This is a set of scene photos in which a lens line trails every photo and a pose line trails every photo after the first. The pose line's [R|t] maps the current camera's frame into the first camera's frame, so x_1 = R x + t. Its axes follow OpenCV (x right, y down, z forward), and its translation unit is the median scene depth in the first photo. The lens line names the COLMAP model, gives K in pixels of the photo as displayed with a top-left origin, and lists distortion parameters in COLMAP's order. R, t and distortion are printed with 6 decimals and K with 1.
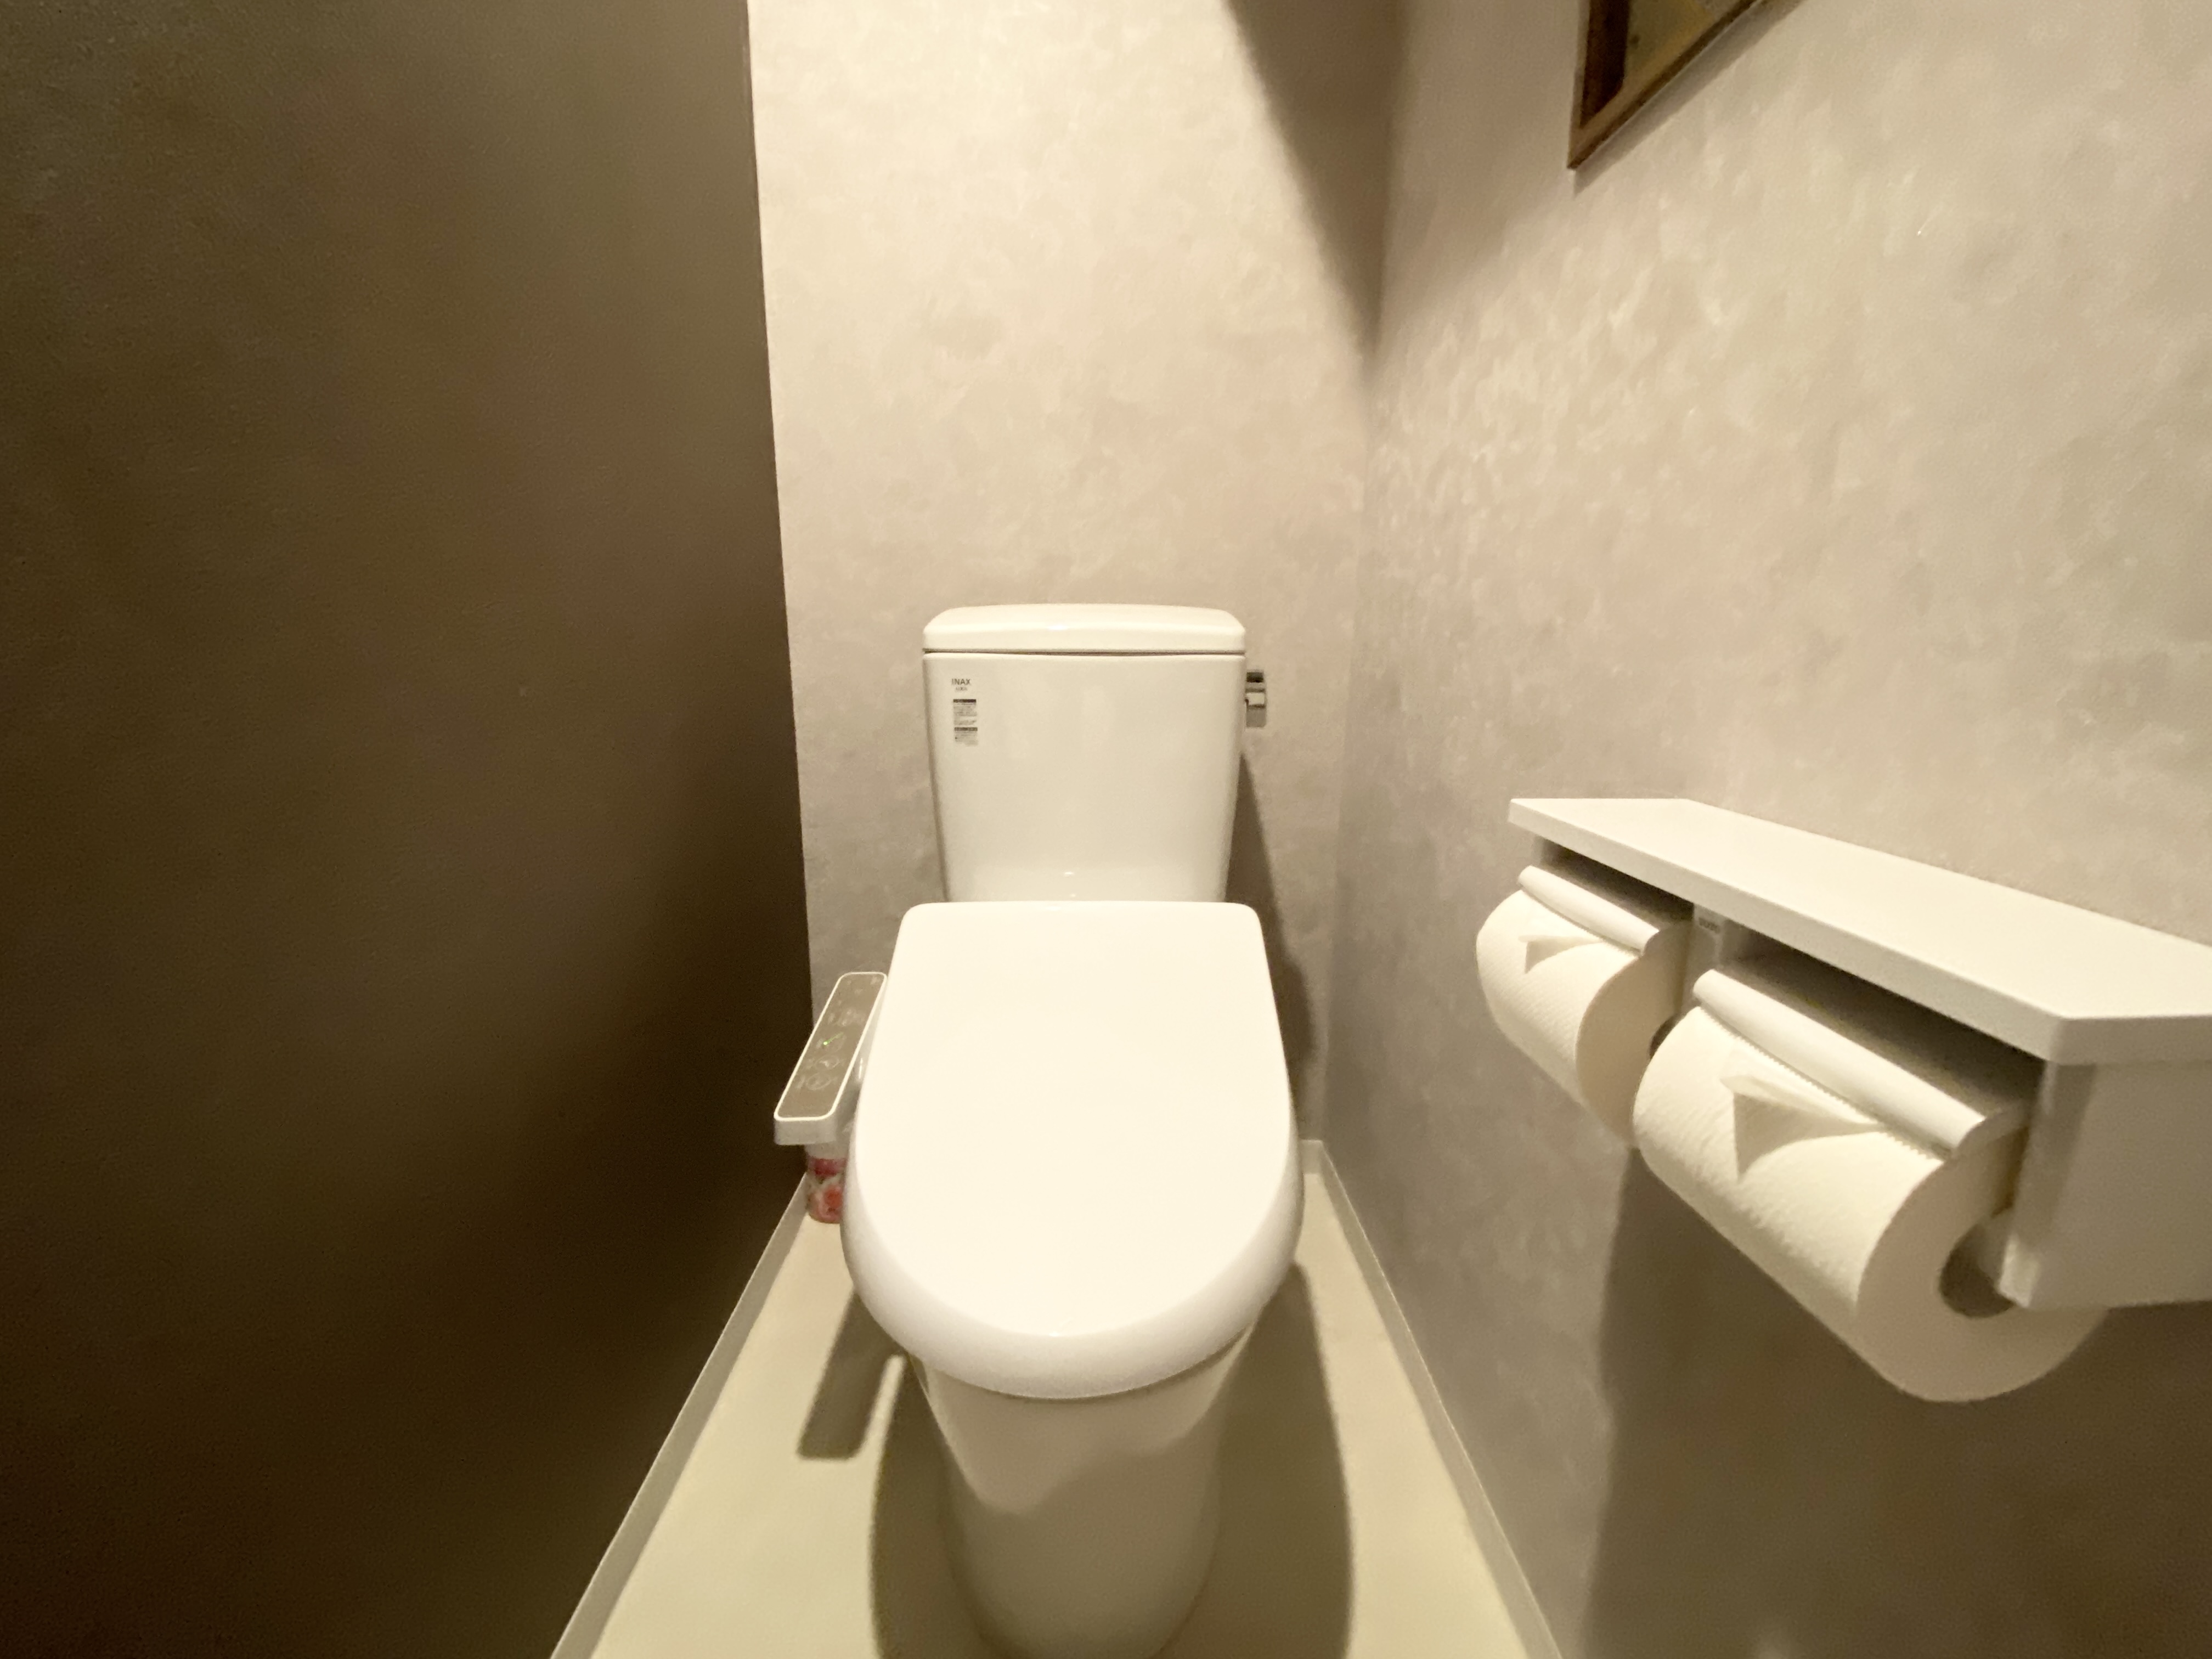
lens RADIAL K [[903.4, 0, 1105.8], [0, 903.4, 830.3], [0, 0, 1]] dist [0.000333, 0.000011]
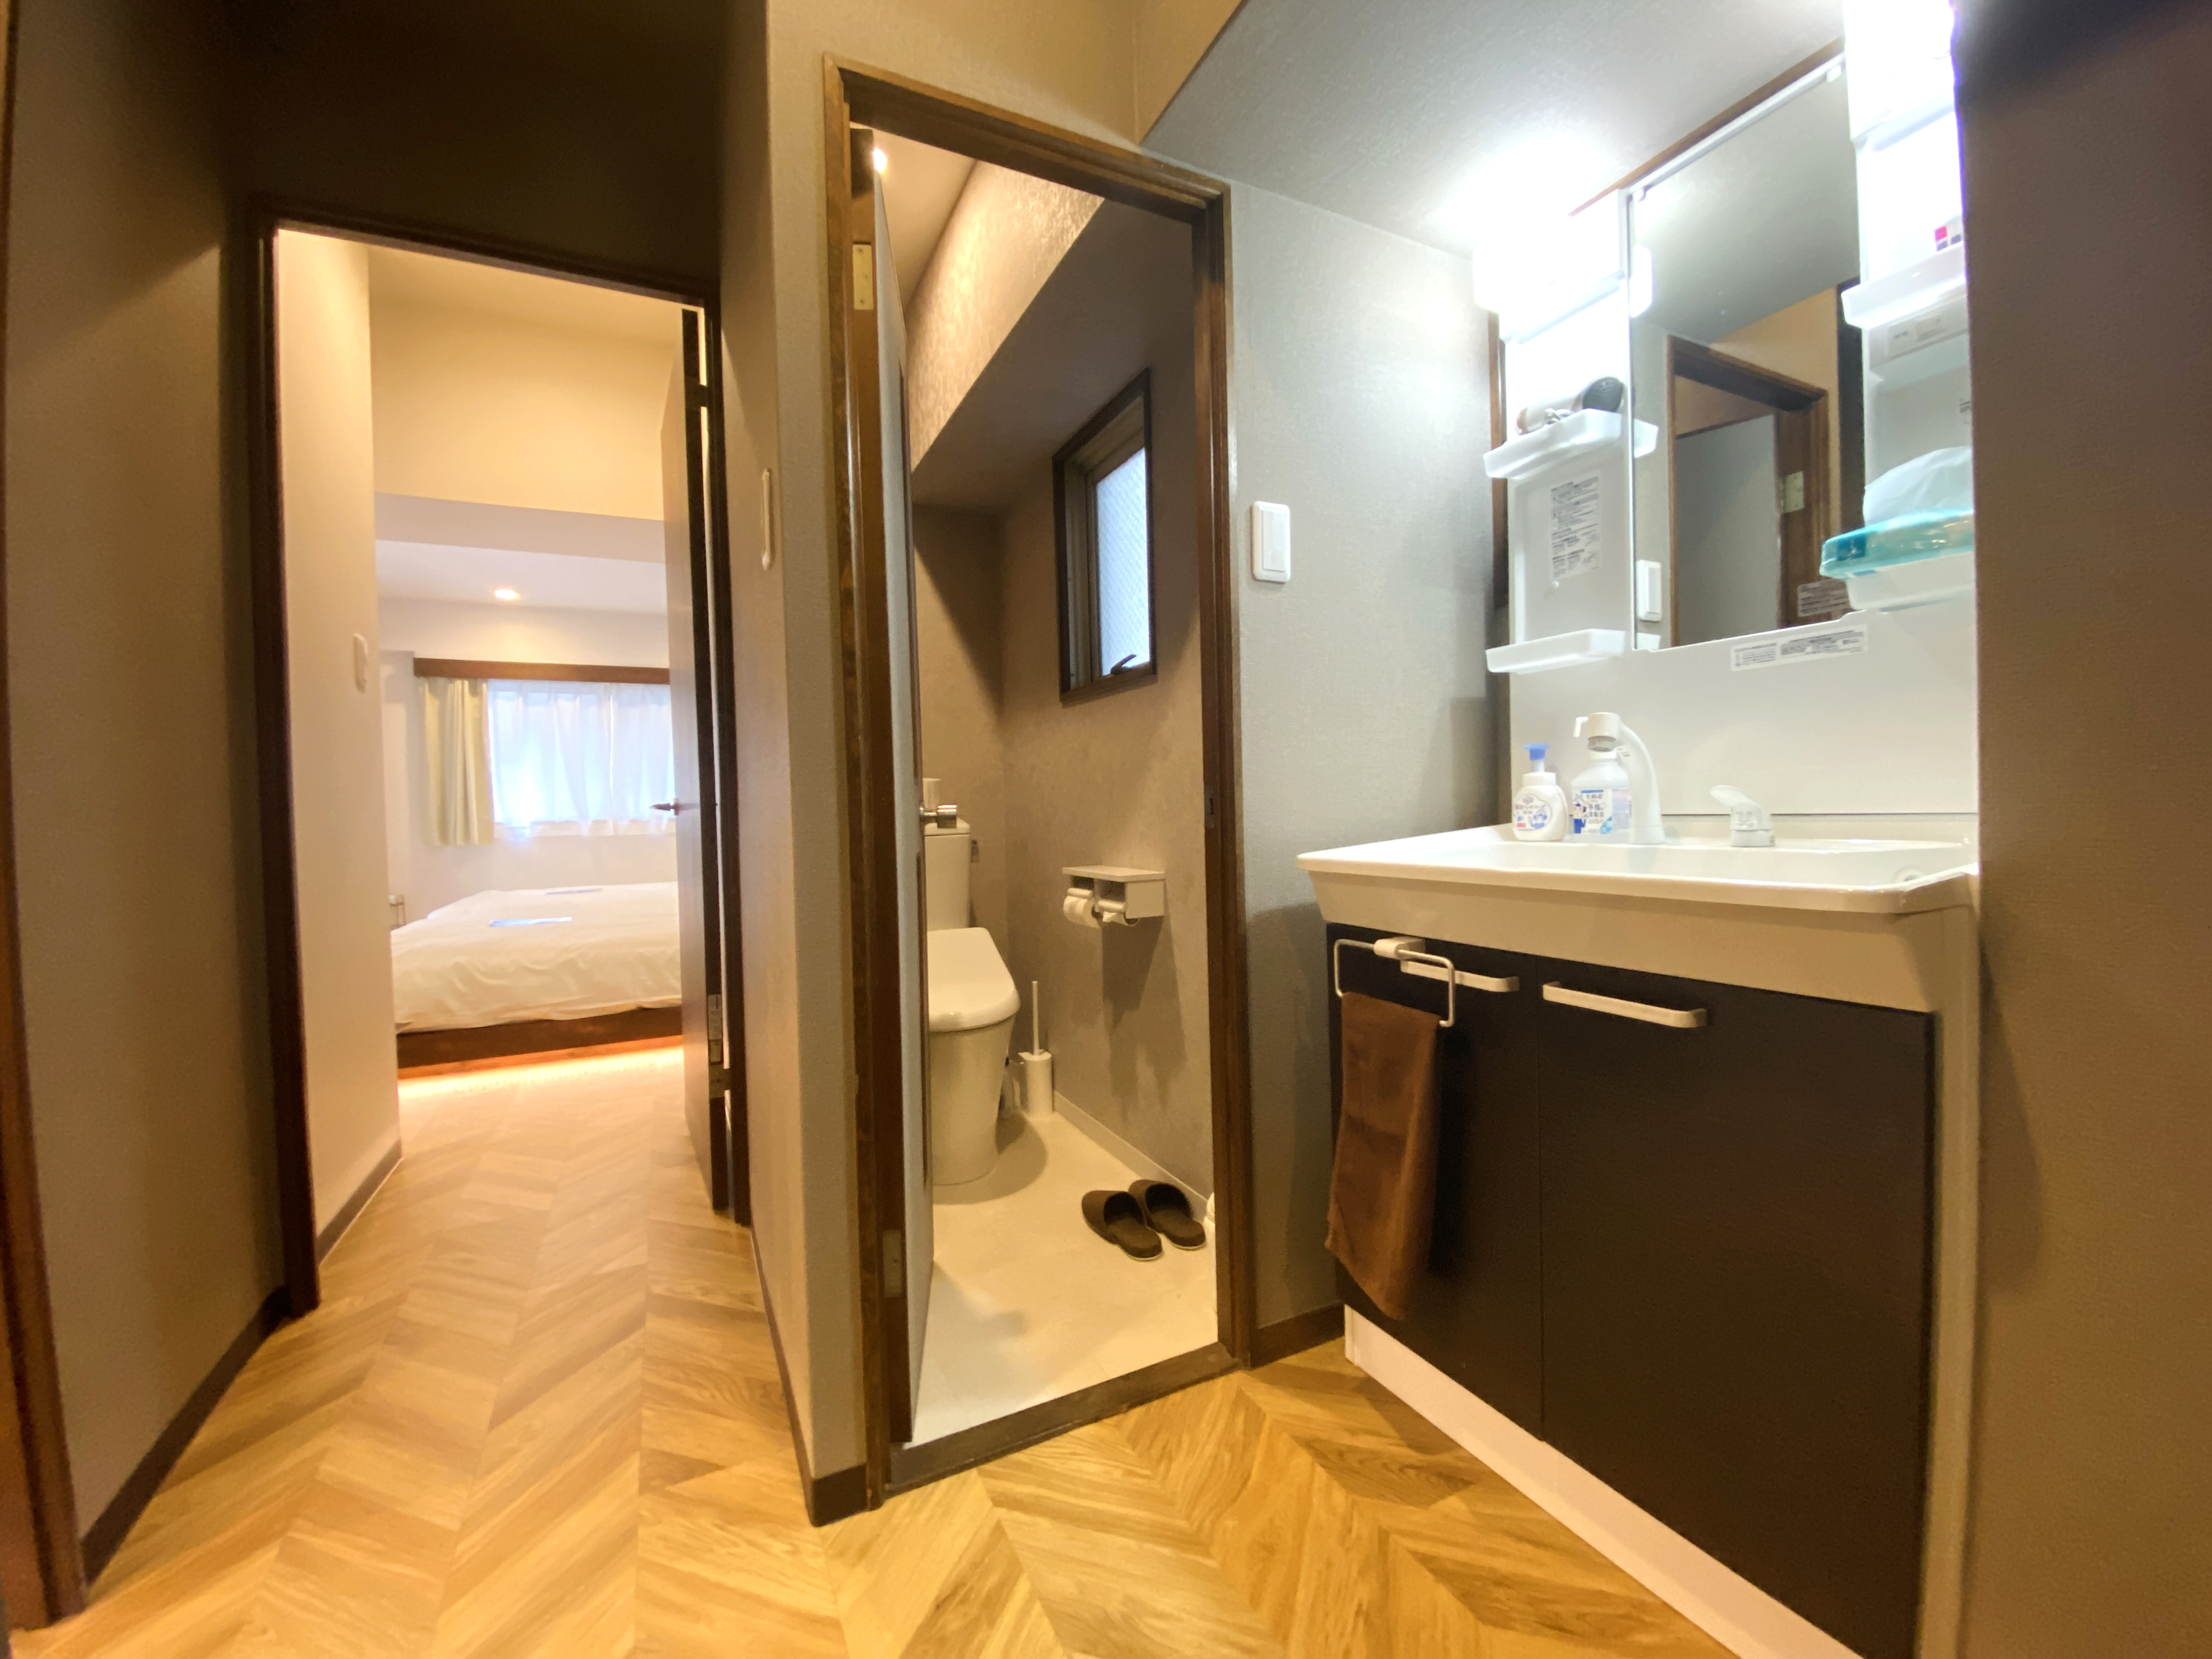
lens RADIAL K [[888.3, 0, 1103.0], [0, 888.3, 823.5], [0, 0, 1]] dist [-0.001396, -0.001543]
pose [[0.907880, -0.036903, 0.417603, -0.647231], [0.120766, 0.976915, -0.176220, 0.313459], [-0.401460, 0.210419, 0.891377, -1.652027]]
